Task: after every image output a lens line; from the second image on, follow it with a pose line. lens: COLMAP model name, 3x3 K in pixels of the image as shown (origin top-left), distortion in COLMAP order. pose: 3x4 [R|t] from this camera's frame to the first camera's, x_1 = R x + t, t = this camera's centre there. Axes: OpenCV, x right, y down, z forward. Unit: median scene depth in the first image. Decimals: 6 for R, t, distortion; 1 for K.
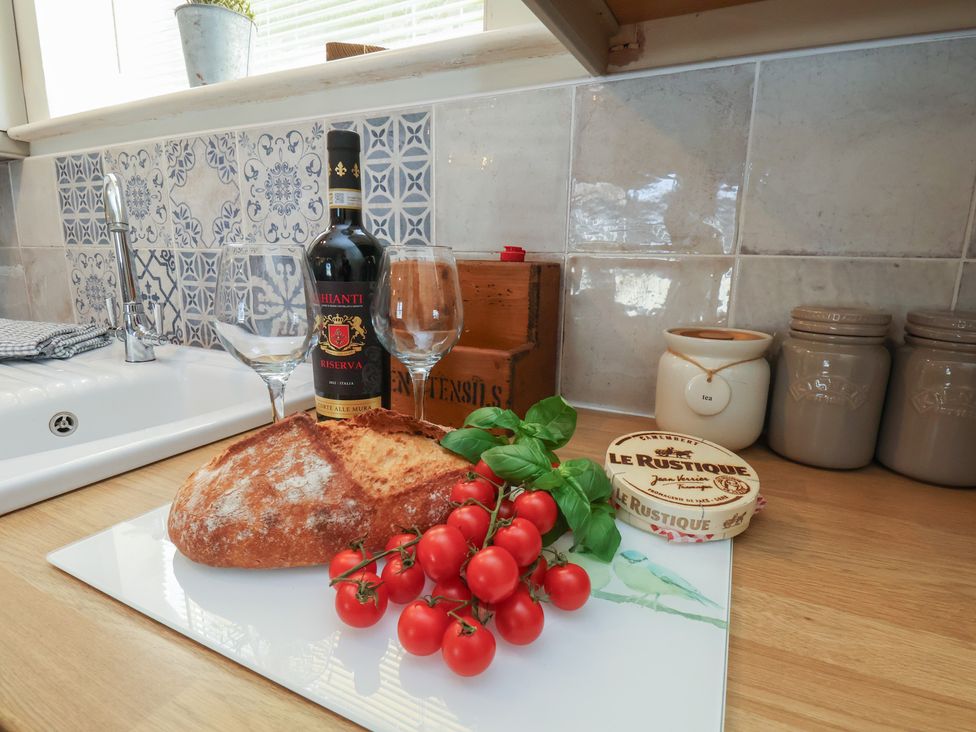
lens RADIAL K [[522.1, 0, 488.0], [0, 522.1, 366.0], [0, 0, 1]] dist [-0.013047, -0.002684]
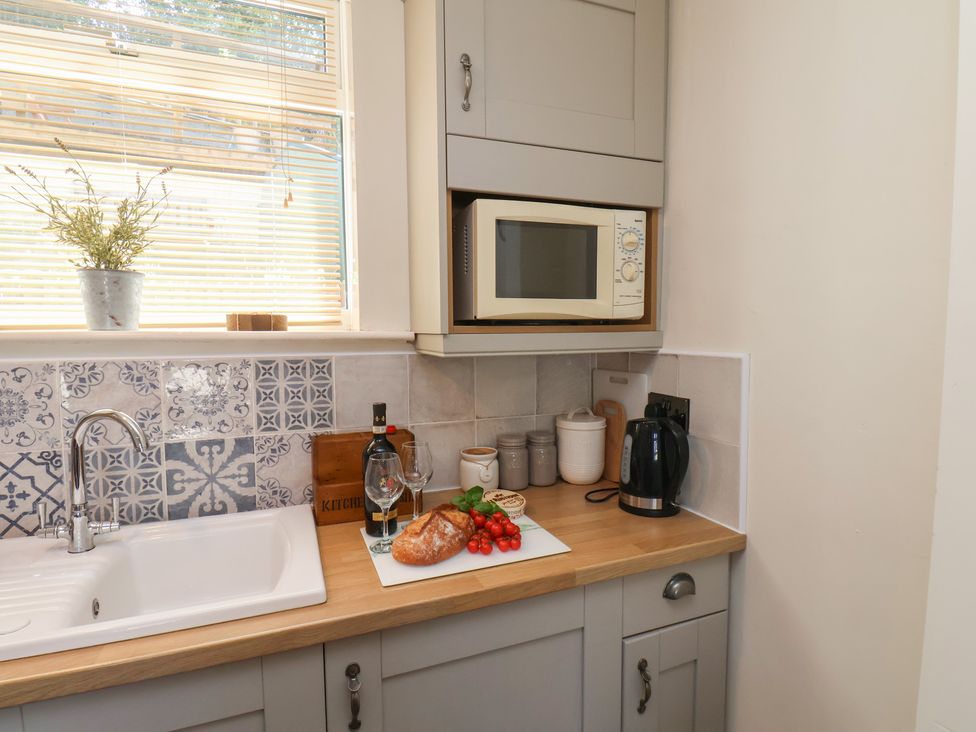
lens RADIAL K [[522.1, 0, 488.0], [0, 522.1, 366.0], [0, 0, 1]] dist [-0.013047, -0.002684]
pose [[0.665706, -0.070513, 0.742875, -1.081126], [0.171403, 0.983356, -0.060258, -0.232496], [-0.726262, 0.167446, 0.666712, -0.653277]]
